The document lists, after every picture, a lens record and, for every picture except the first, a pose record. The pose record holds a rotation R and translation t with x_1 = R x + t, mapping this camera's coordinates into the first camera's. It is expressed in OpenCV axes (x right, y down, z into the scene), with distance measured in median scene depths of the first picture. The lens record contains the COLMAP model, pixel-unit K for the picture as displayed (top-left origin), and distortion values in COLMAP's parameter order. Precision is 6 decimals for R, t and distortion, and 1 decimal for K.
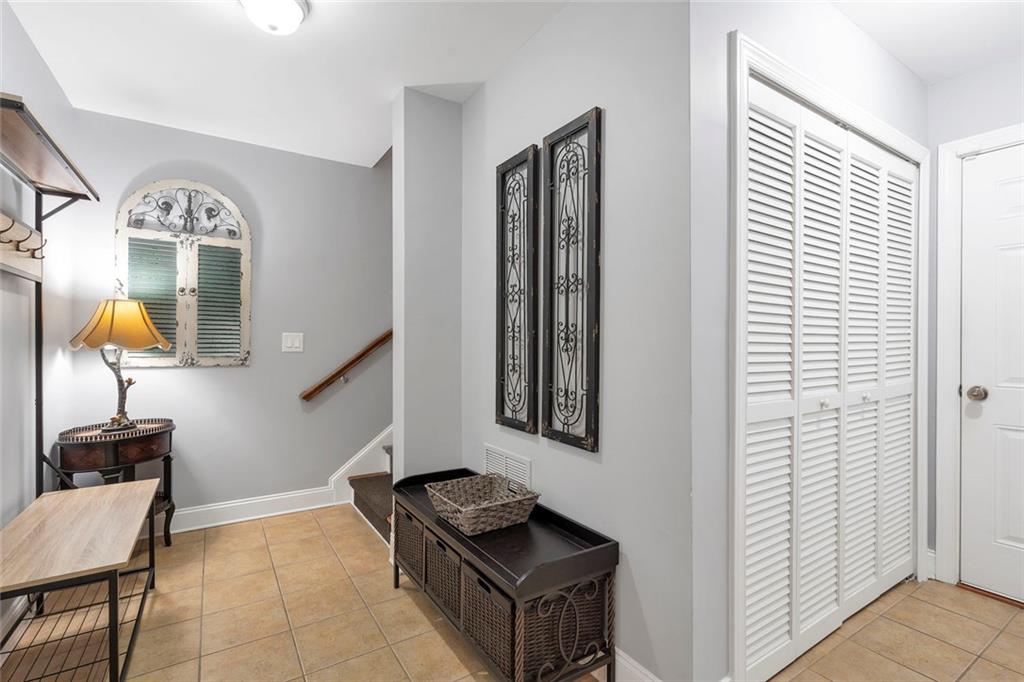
lens RADIAL K [[469.9, 0, 513.3], [0, 469.9, 344.3], [0, 0, 1]] dist [-0.001291, 0.001588]
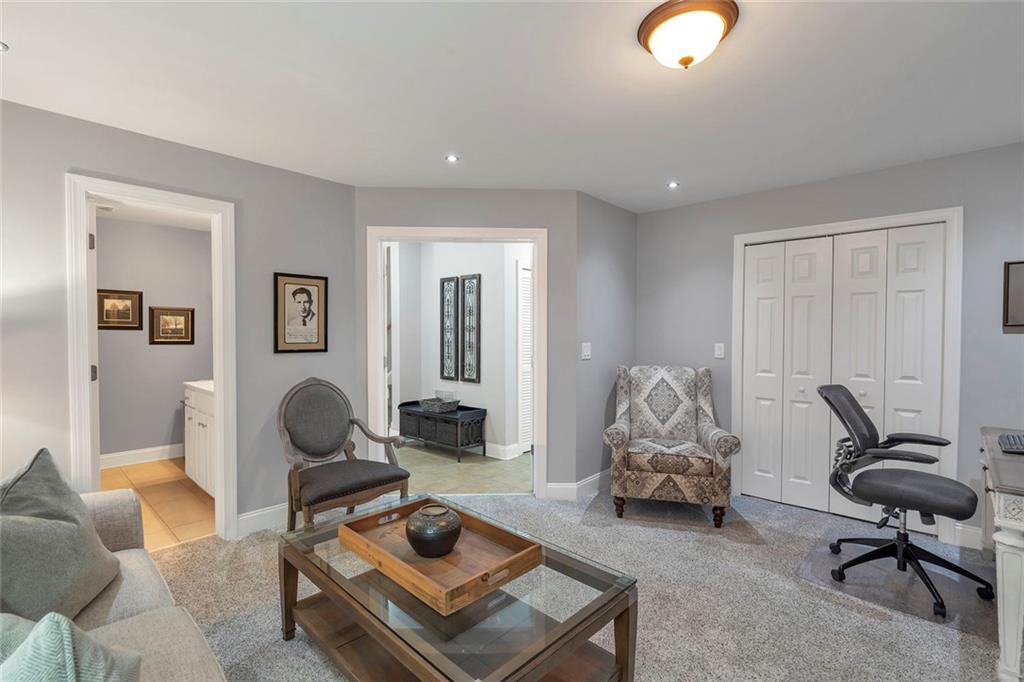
lens RADIAL K [[469.9, 0, 514.4], [0, 469.9, 341.7], [0, 0, 1]] dist [-0.001291, 0.001588]
pose [[0.966770, -0.007494, 0.255537, -0.358050], [0.005031, 0.999934, 0.010290, -0.070431], [-0.255598, -0.008662, 0.966744, -1.881429]]
